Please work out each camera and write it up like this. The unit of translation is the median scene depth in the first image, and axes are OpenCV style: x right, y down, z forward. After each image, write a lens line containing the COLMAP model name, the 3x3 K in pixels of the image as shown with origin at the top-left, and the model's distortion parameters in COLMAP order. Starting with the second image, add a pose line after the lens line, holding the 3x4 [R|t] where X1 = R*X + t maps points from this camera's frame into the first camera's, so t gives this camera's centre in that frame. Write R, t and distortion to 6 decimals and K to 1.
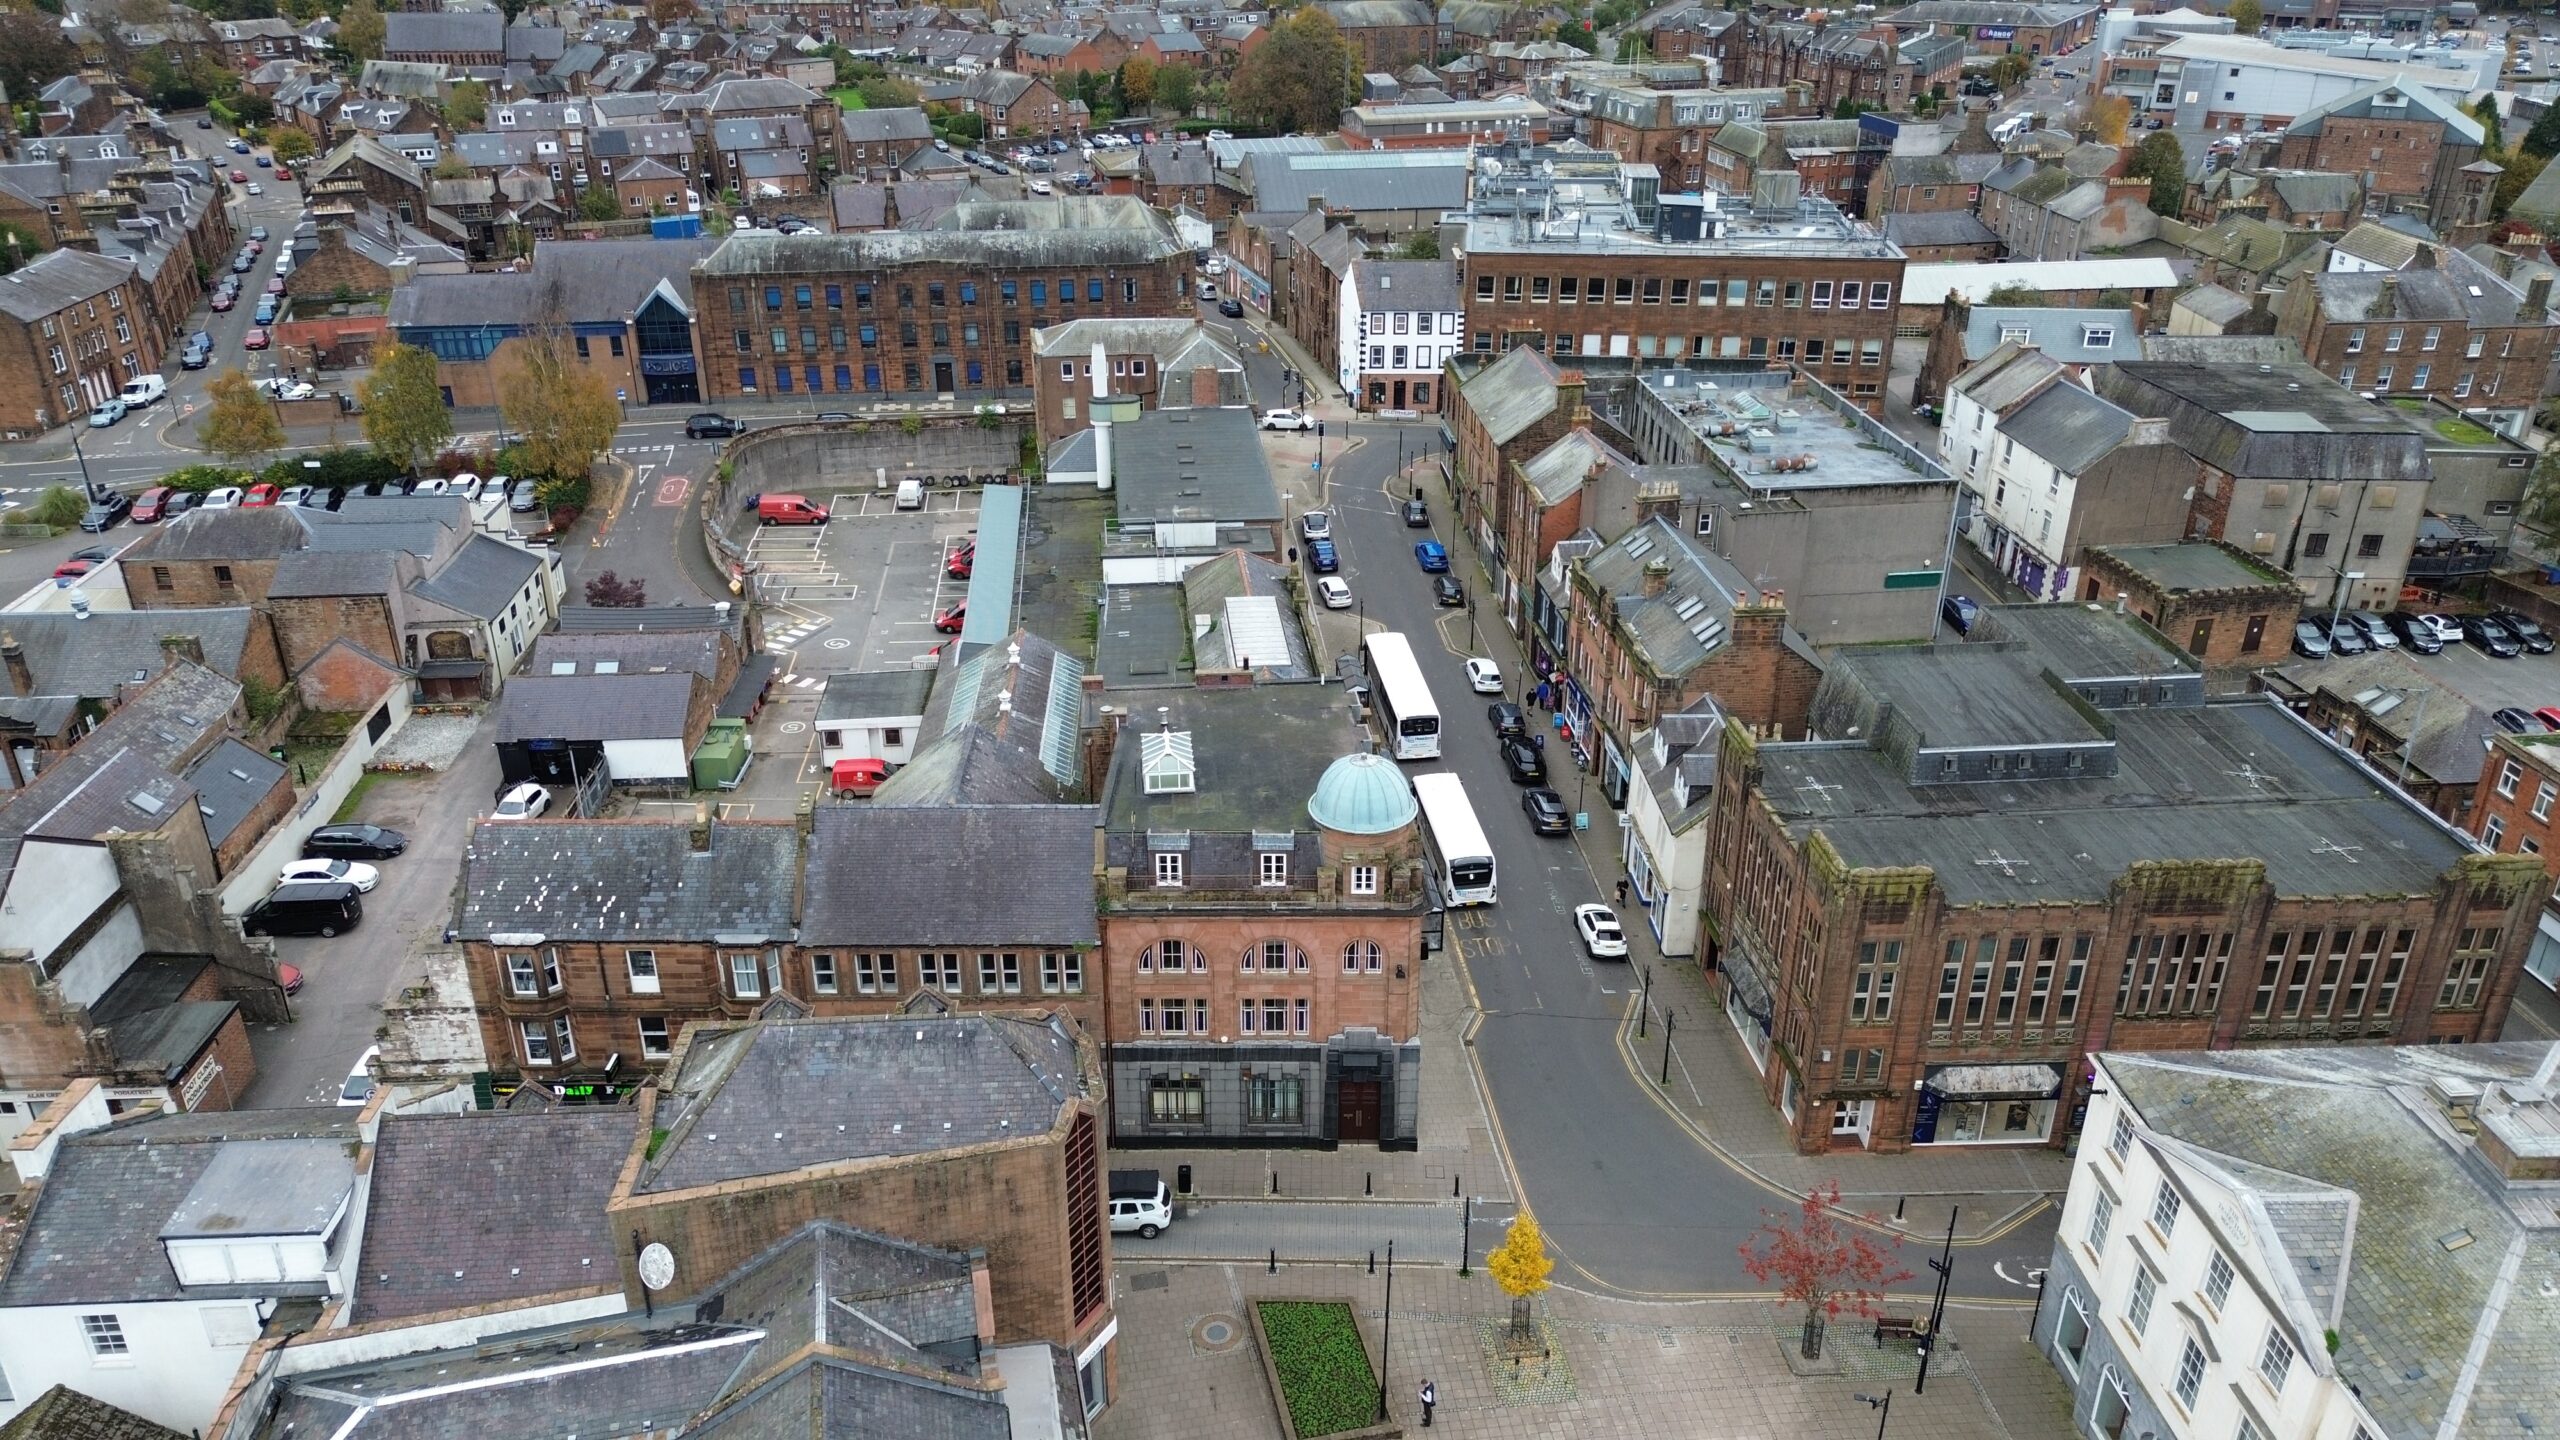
lens RADIAL K [[1801.8, 0, 1280.0], [0, 1801.8, 720.0], [0, 0, 1]] dist [0.073128, -0.047159]
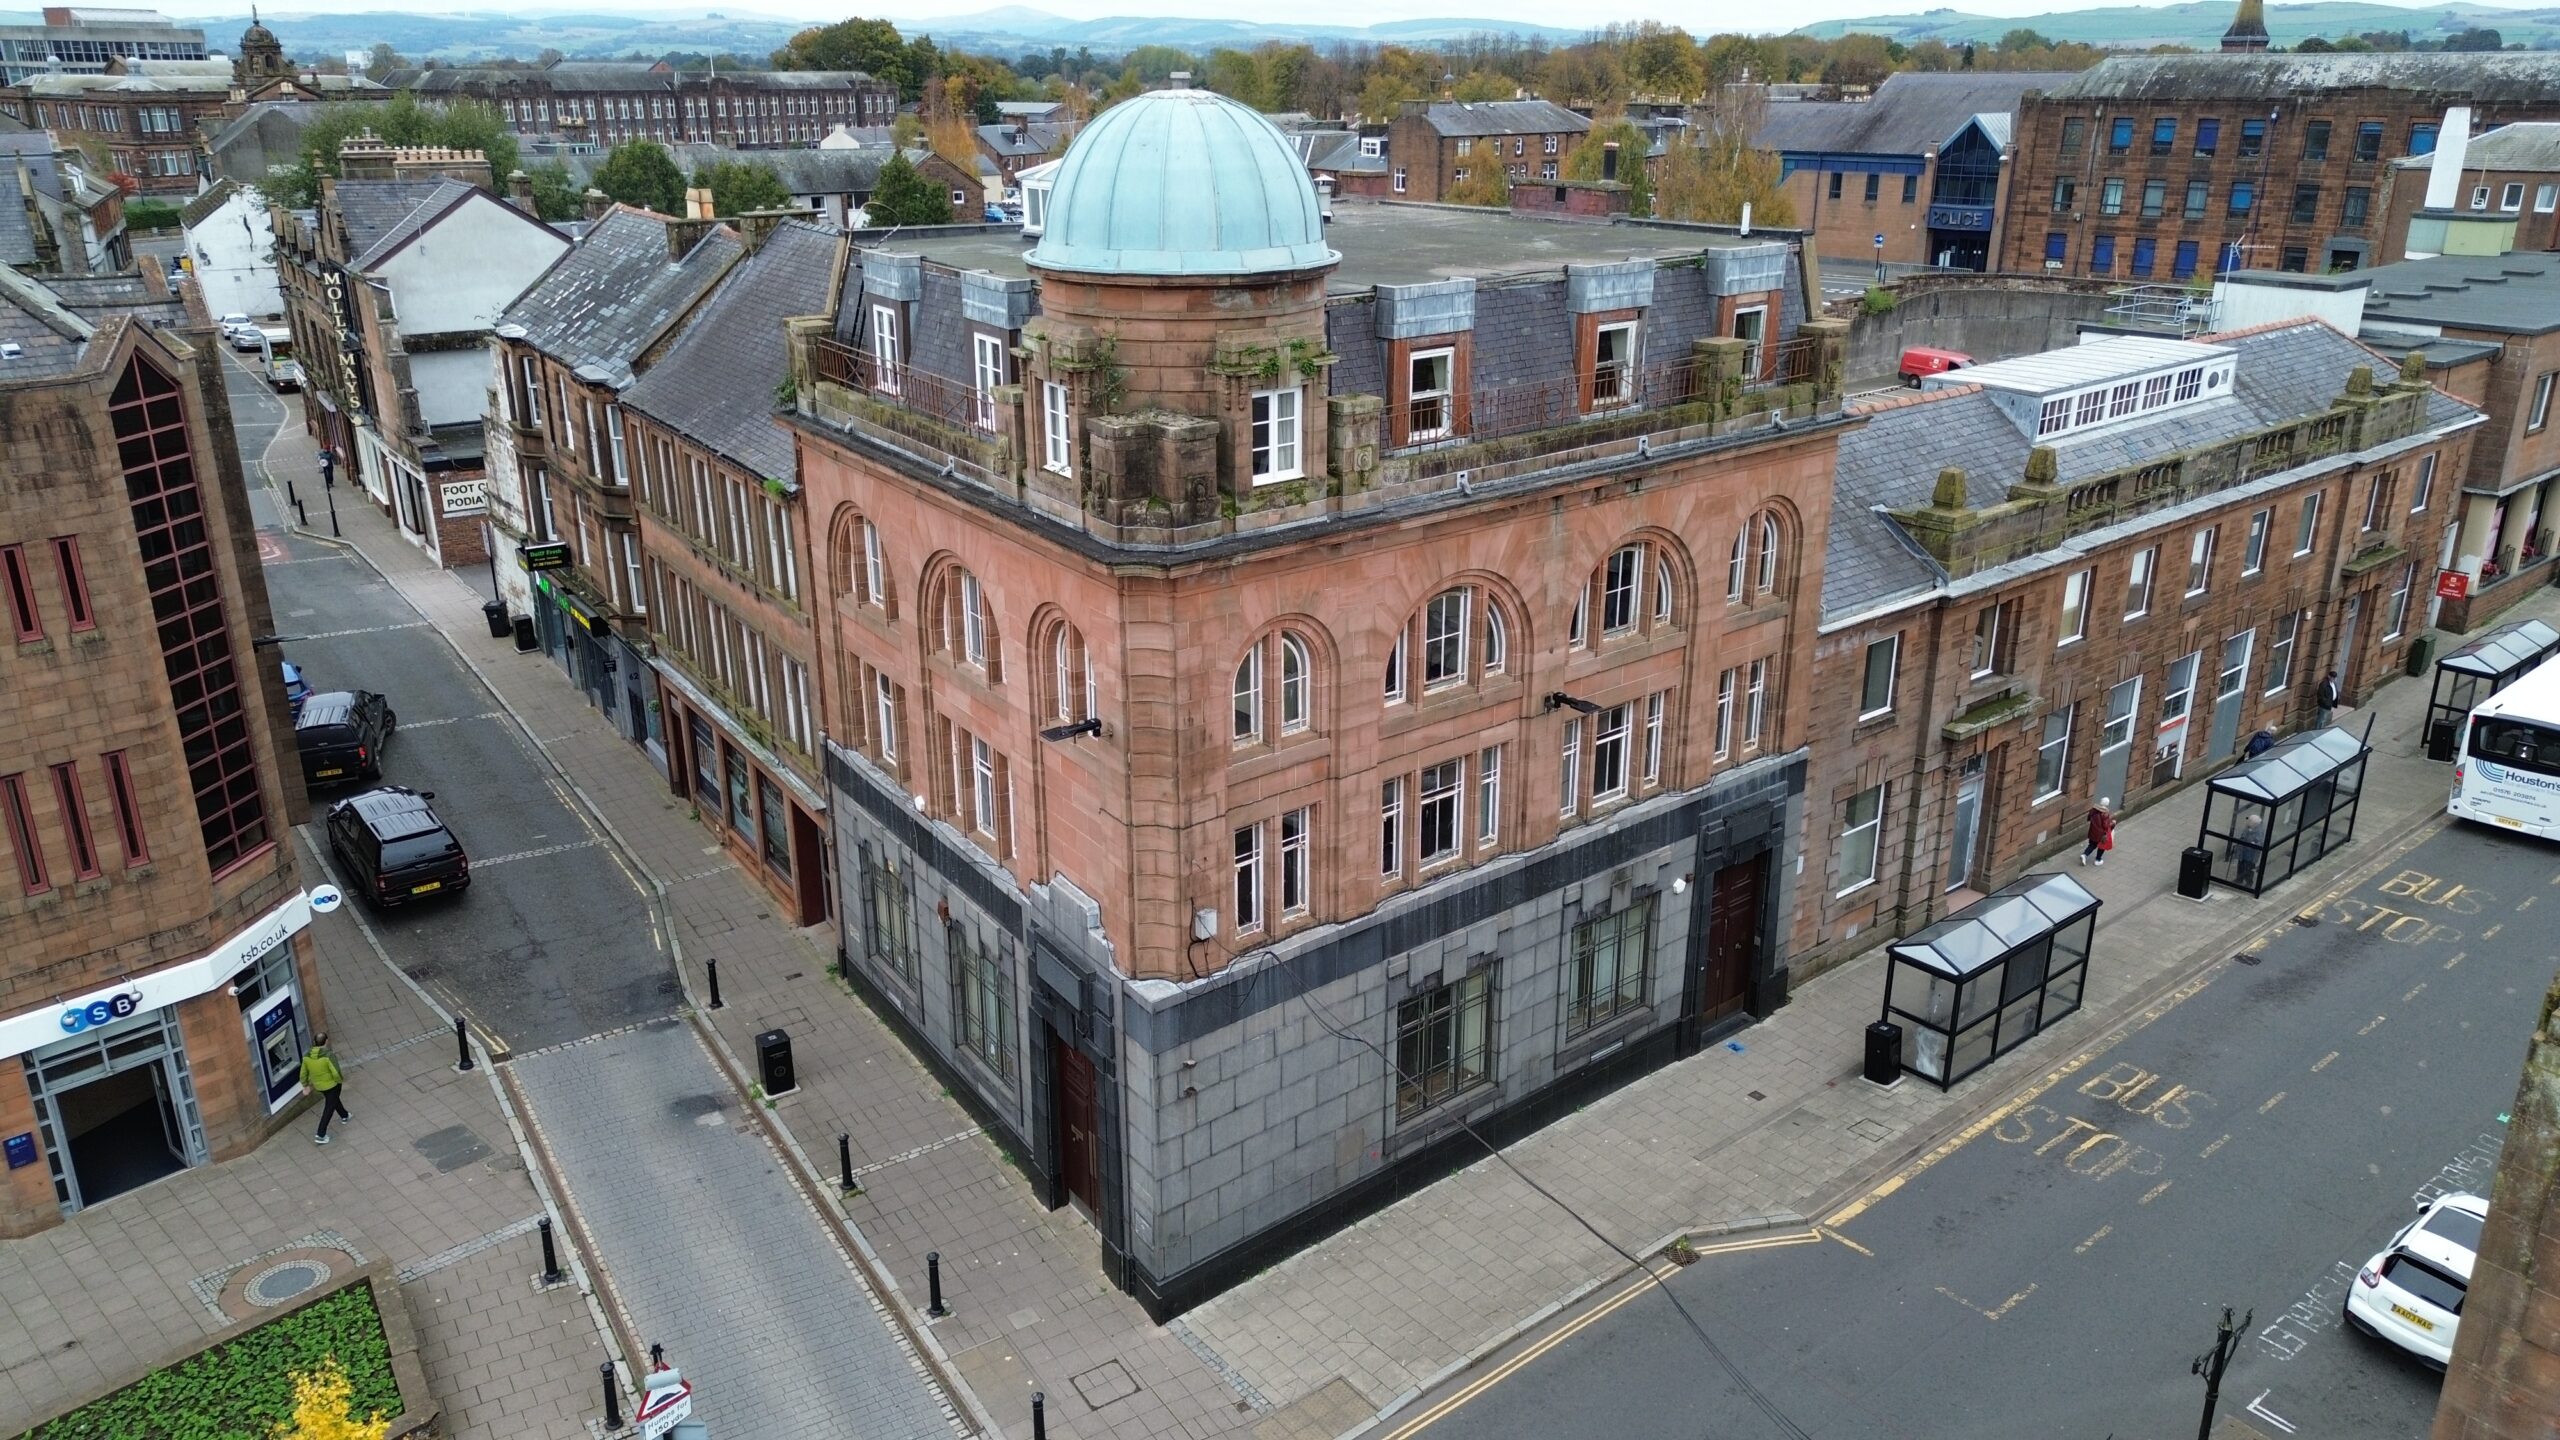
lens RADIAL K [[1785.5, 0, 1280.0], [0, 1785.5, 720.0], [0, 0, 1]] dist [0.128827, -0.126815]
pose [[0.575541, 0.290877, -0.764293, 0.148897], [-0.359511, 0.929442, 0.083005, 0.040937], [0.734510, 0.226999, 0.639505, 0.347905]]
